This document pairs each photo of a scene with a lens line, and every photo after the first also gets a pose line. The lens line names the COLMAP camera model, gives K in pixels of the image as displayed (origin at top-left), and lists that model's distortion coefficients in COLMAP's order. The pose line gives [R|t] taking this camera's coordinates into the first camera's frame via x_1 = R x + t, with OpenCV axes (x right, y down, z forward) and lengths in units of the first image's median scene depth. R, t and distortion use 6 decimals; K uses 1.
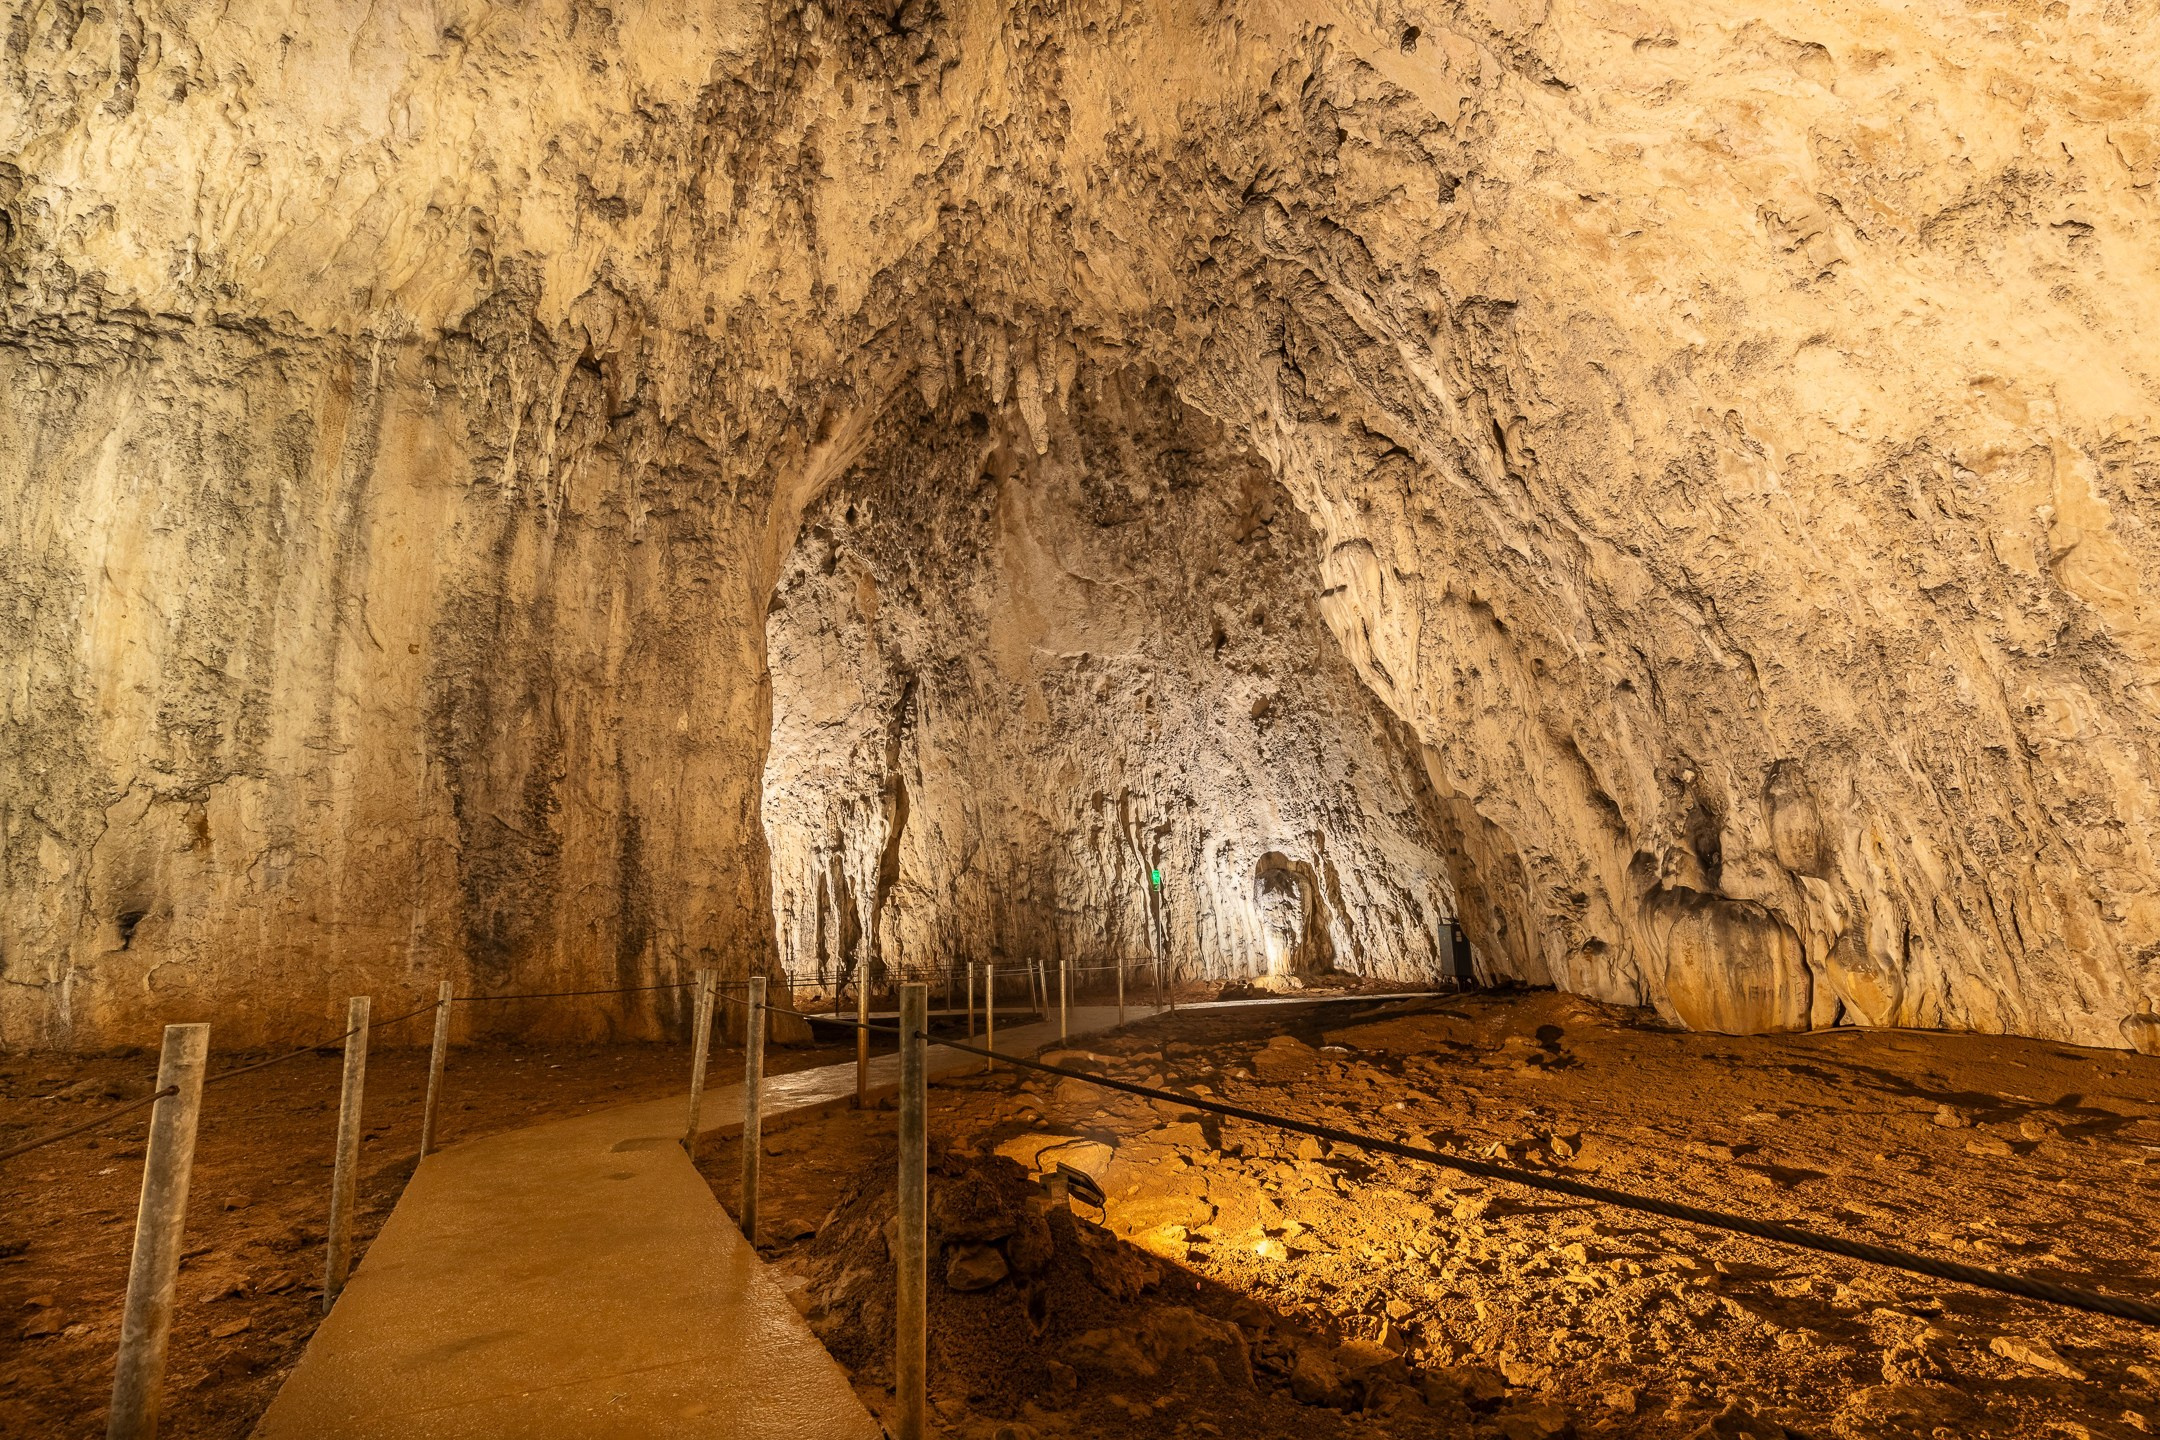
lens RADIAL K [[1084.3, 0, 1080.0], [0, 1084.3, 720.0], [0, 0, 1]] dist [0.001224, -0.000320]
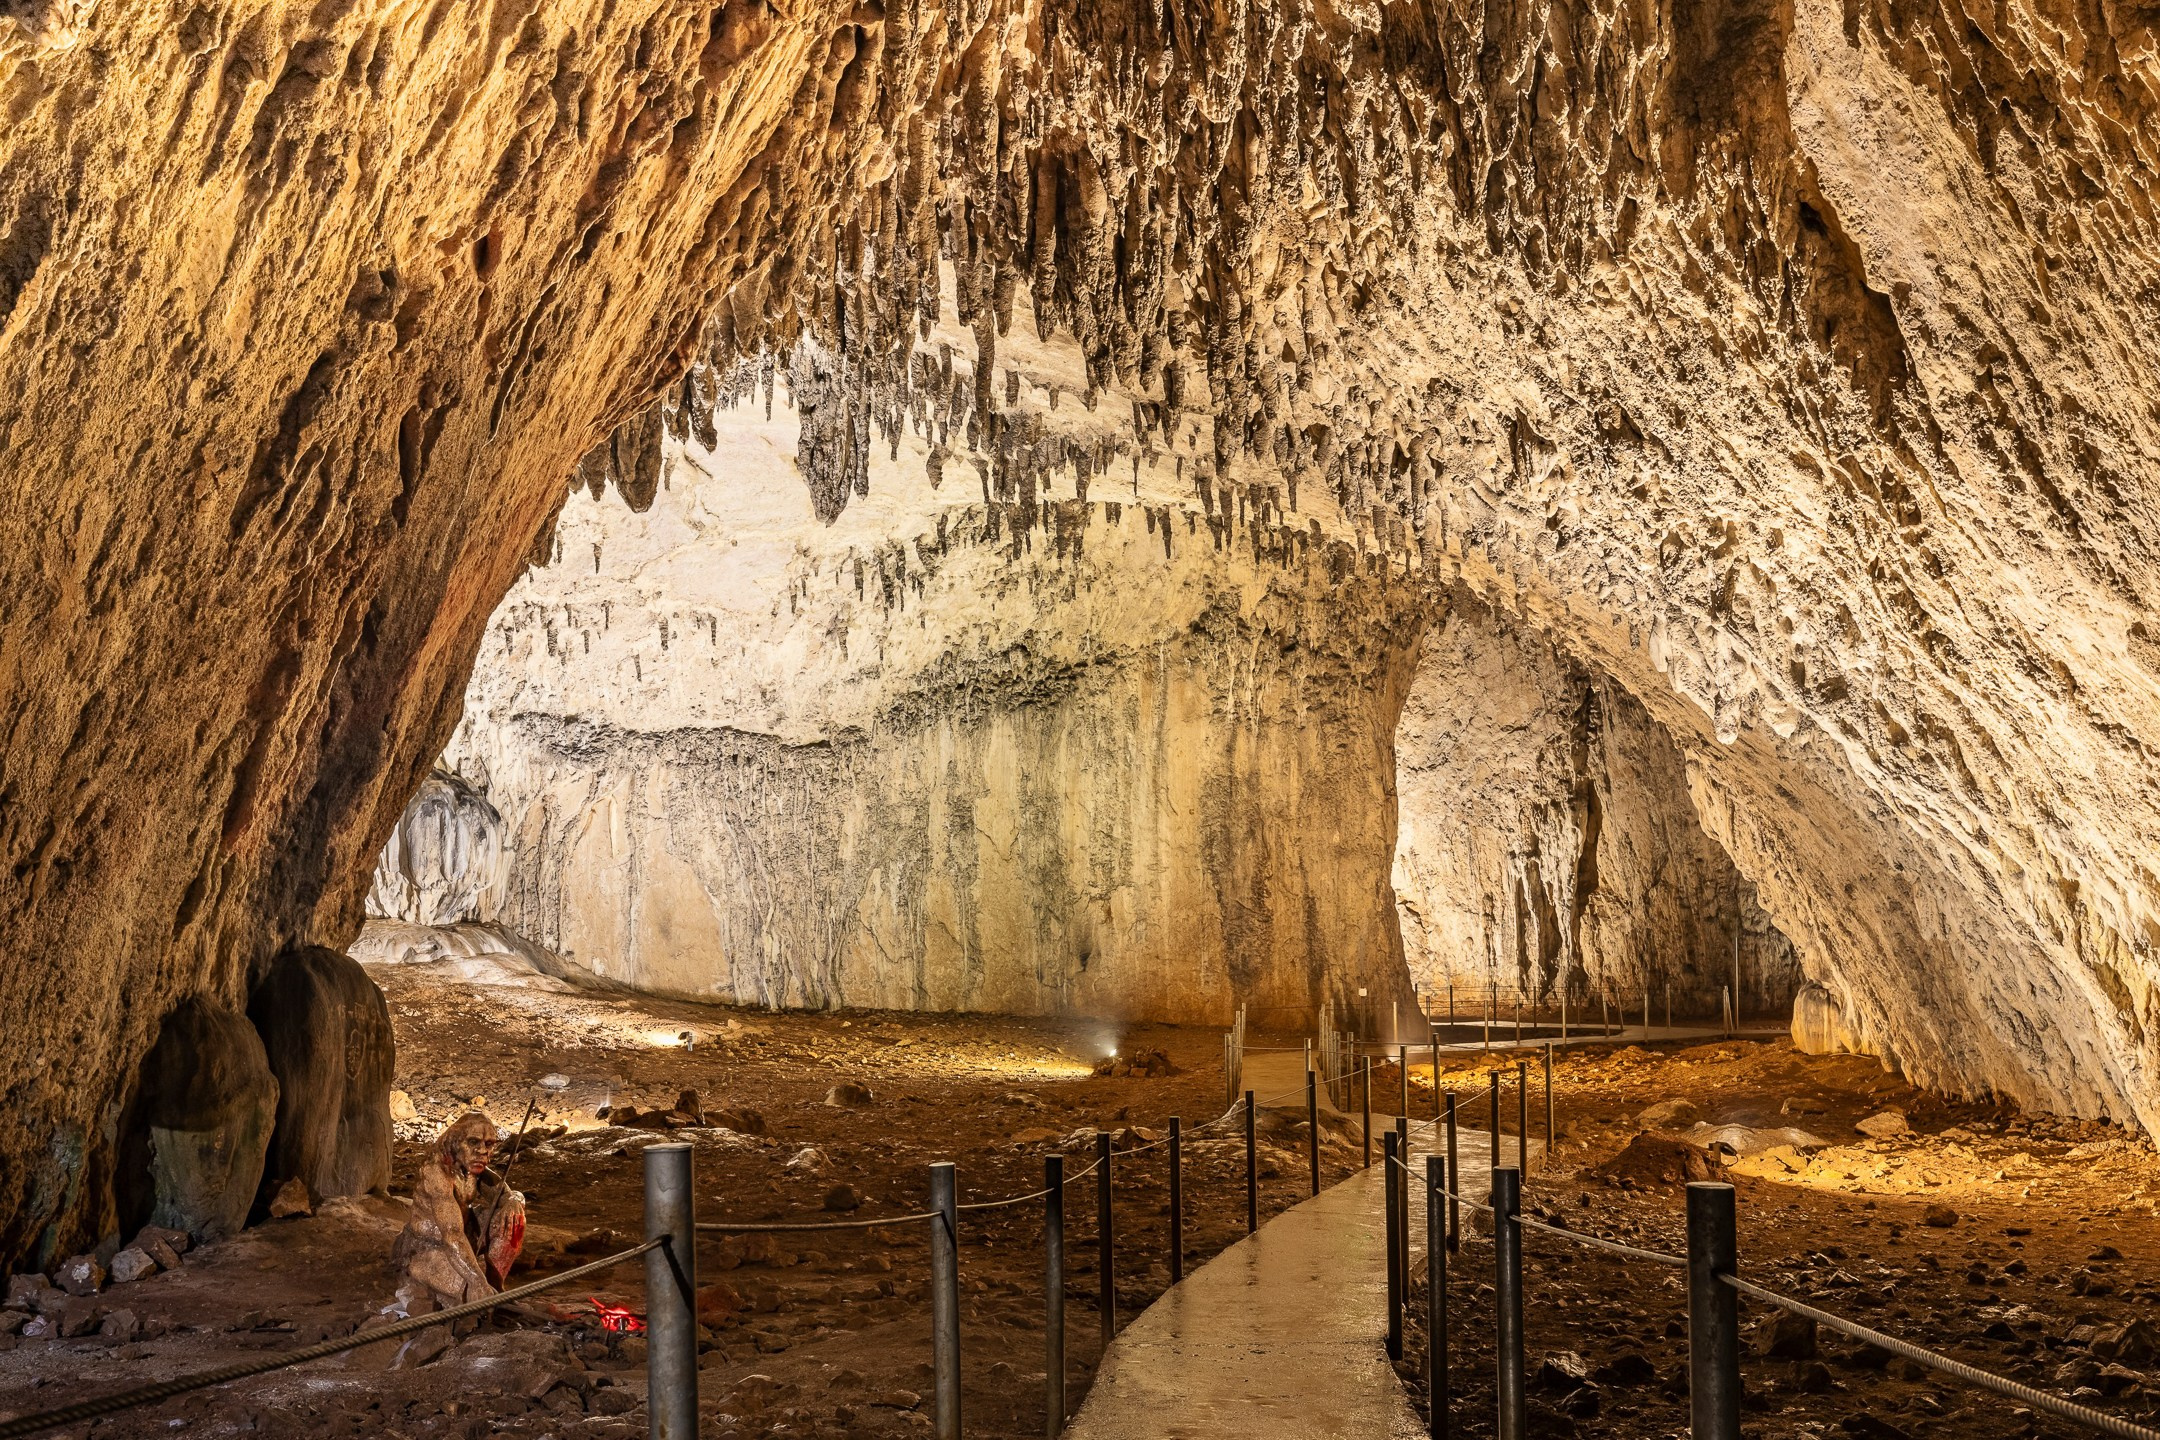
lens RADIAL K [[2203.9, 0, 1080.0], [0, 2203.9, 720.0], [0, 0, 1]] dist [0.006378, 0.002394]
pose [[0.864410, -0.014263, -0.502586, 0.423794], [0.078868, 0.991070, 0.107520, -0.246994], [0.496564, -0.132579, 0.857815, -0.877587]]
